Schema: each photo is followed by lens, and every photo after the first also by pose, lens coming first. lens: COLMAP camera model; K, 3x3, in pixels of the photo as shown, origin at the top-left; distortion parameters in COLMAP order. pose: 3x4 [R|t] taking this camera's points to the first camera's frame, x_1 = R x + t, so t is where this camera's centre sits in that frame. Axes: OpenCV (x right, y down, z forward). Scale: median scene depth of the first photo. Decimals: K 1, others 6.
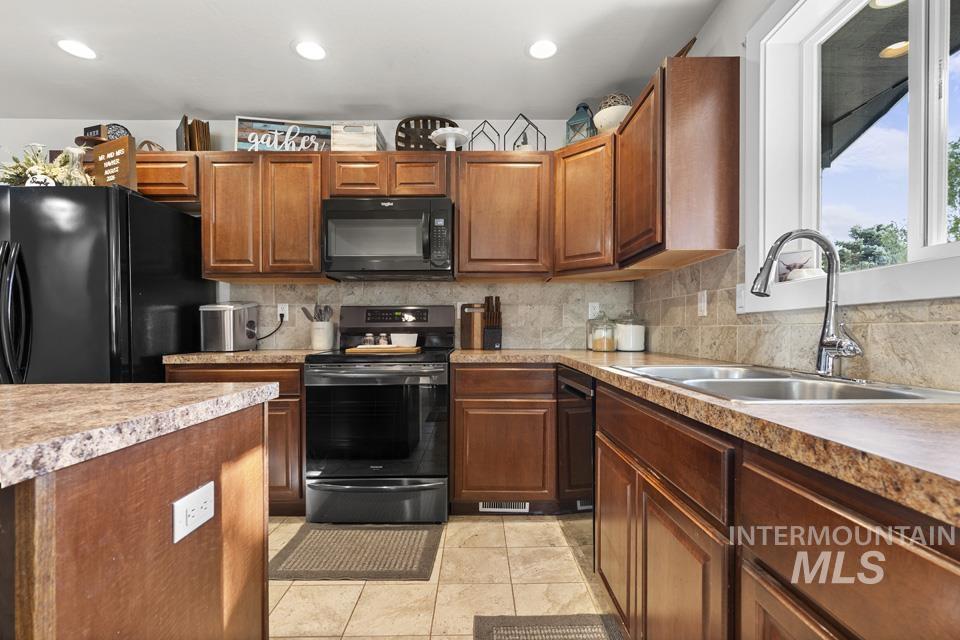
lens RADIAL K [[448.4, 0, 484.8], [0, 448.4, 337.0], [0, 0, 1]] dist [0.003605, 0.002860]
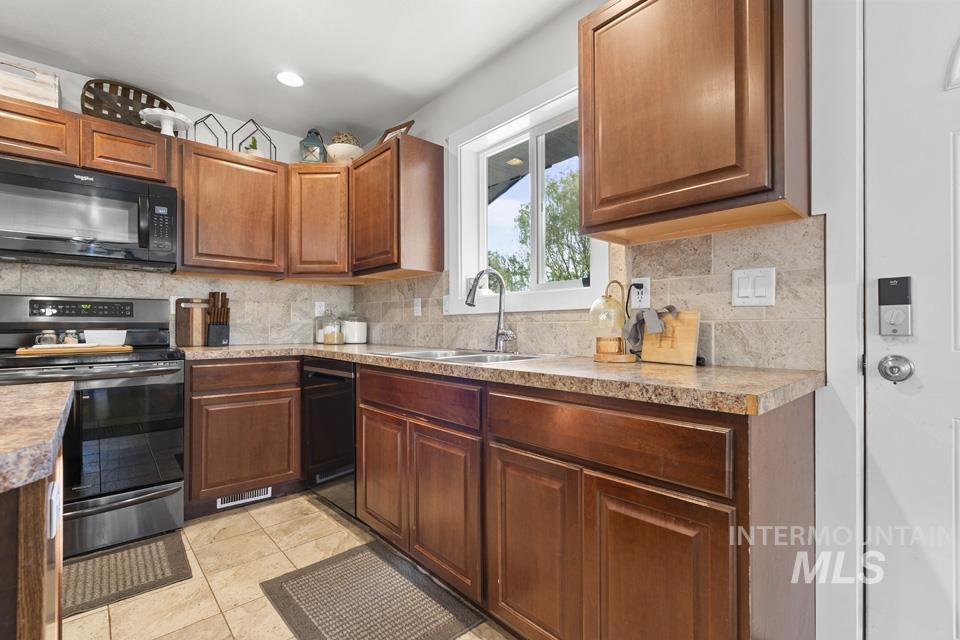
lens RADIAL K [[448.4, 0, 485.6], [0, 448.4, 318.4], [0, 0, 1]] dist [0.003605, 0.002860]
pose [[0.744628, 0.012417, 0.667364, -0.249235], [0.010315, 0.999493, -0.030106, 0.003825], [-0.667400, 0.029302, 0.744123, -0.154035]]
